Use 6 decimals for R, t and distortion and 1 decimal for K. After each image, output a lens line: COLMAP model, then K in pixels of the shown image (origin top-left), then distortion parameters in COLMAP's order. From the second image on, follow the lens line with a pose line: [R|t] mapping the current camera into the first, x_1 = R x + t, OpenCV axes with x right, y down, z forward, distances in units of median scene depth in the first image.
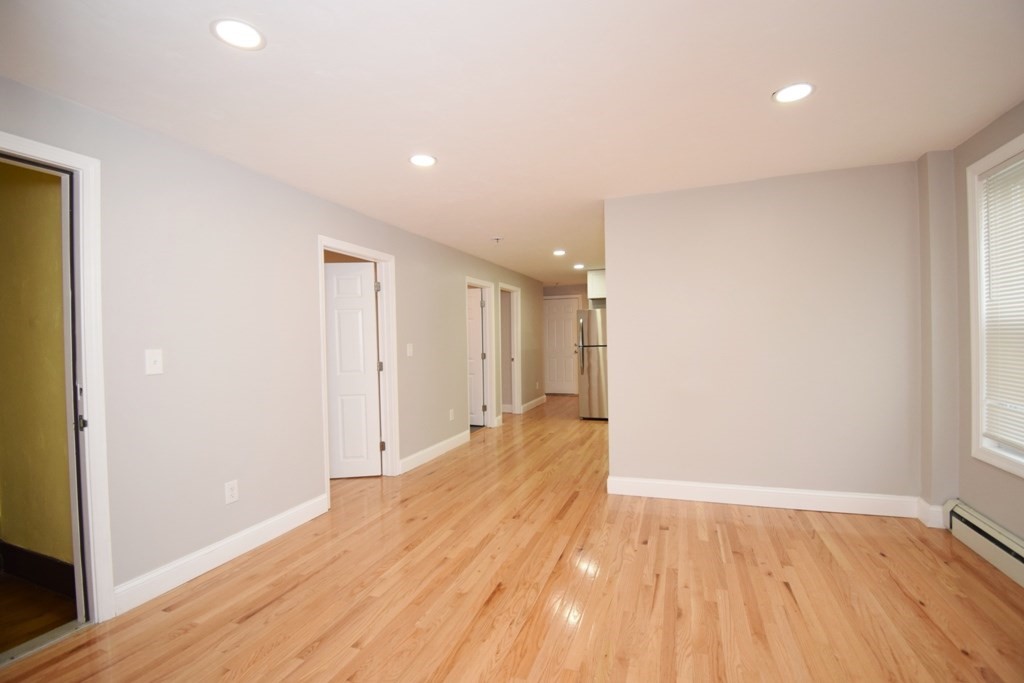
lens RADIAL K [[453.3, 0, 511.5], [0, 453.3, 345.7], [0, 0, 1]] dist [0.009544, -0.019435]
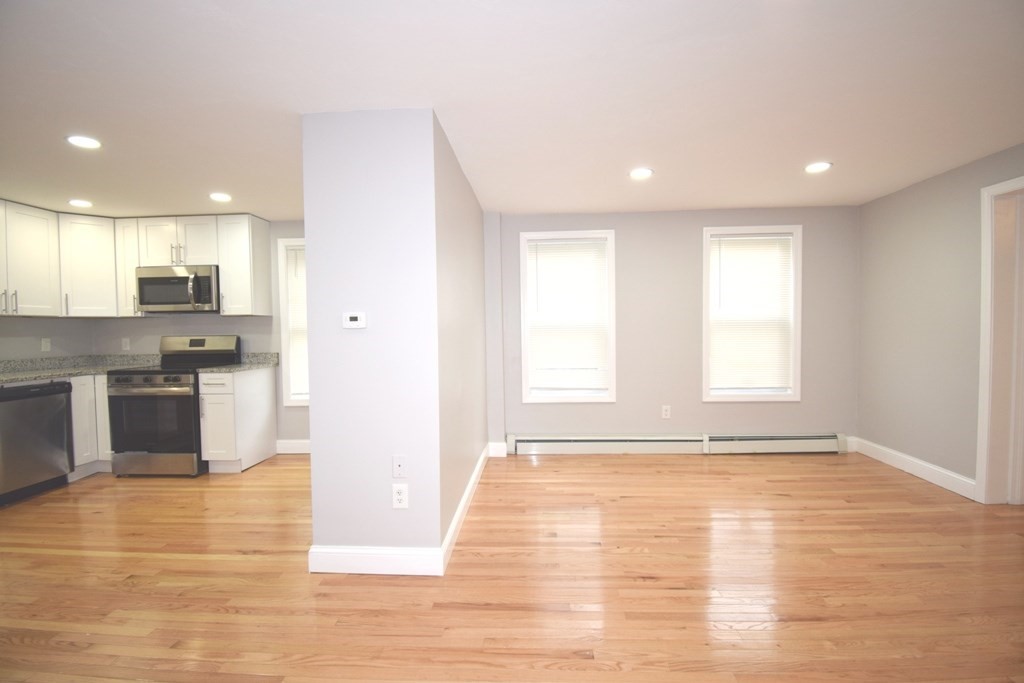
lens RADIAL K [[453.3, 0, 514.2], [0, 453.3, 344.6], [0, 0, 1]] dist [0.009544, -0.019435]
pose [[-0.307196, -0.007327, 0.951618, -0.566307], [0.035809, 0.999173, 0.019253, -0.009771], [-0.950972, 0.039991, -0.306680, 1.457113]]
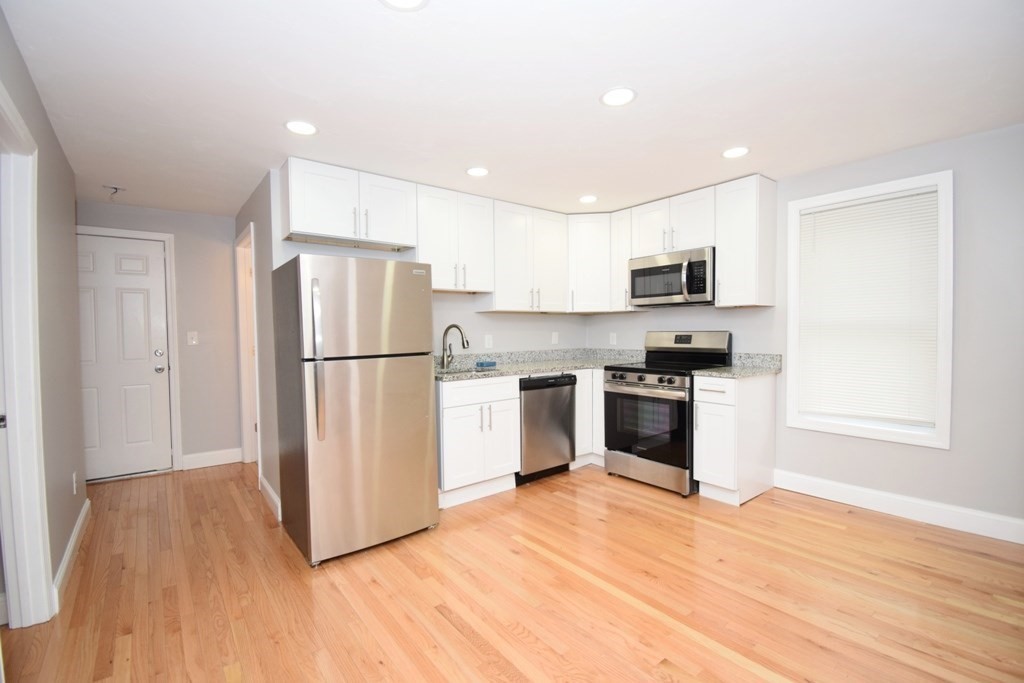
lens RADIAL K [[453.3, 0, 513.1], [0, 453.3, 343.8], [0, 0, 1]] dist [0.009544, -0.019435]
pose [[0.515108, -0.011174, 0.857052, -0.173773], [0.013298, 0.999899, 0.005044, -0.025876], [-0.857022, 0.008799, 0.515205, 1.761514]]
